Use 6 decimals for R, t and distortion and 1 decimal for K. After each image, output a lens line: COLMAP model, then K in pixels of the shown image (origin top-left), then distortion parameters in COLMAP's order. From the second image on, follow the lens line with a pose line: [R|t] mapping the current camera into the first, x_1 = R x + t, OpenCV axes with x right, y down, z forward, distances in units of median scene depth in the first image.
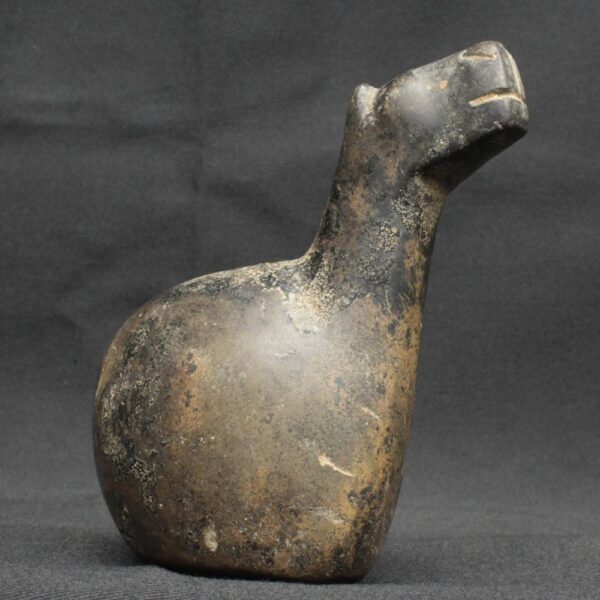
lens RADIAL K [[1337.5, 0, 300.0], [0, 1337.5, 300.0], [0, 0, 1]] dist [-0.002218, 0.003326]
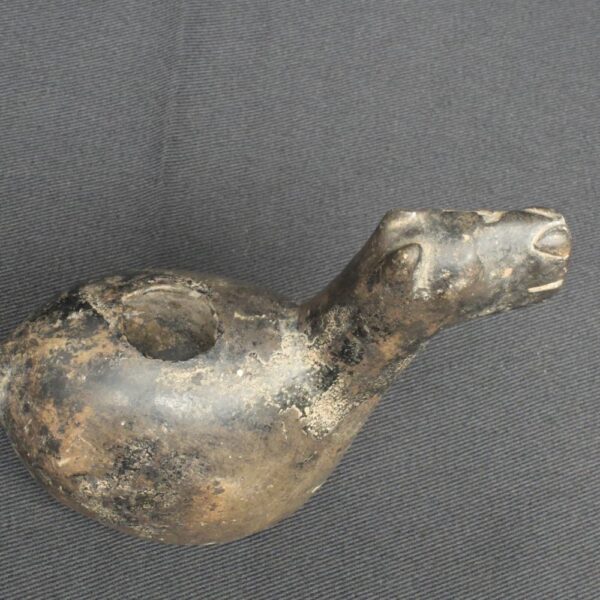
lens RADIAL K [[1337.5, 0, 300.0], [0, 1337.5, 300.0], [0, 0, 1]] dist [-0.002218, 0.003326]
pose [[0.752275, -0.437842, 0.492319, -0.345846], [-0.298520, 0.439624, 0.847123, -0.656643], [-0.587341, -0.784236, 0.200013, 0.631753]]
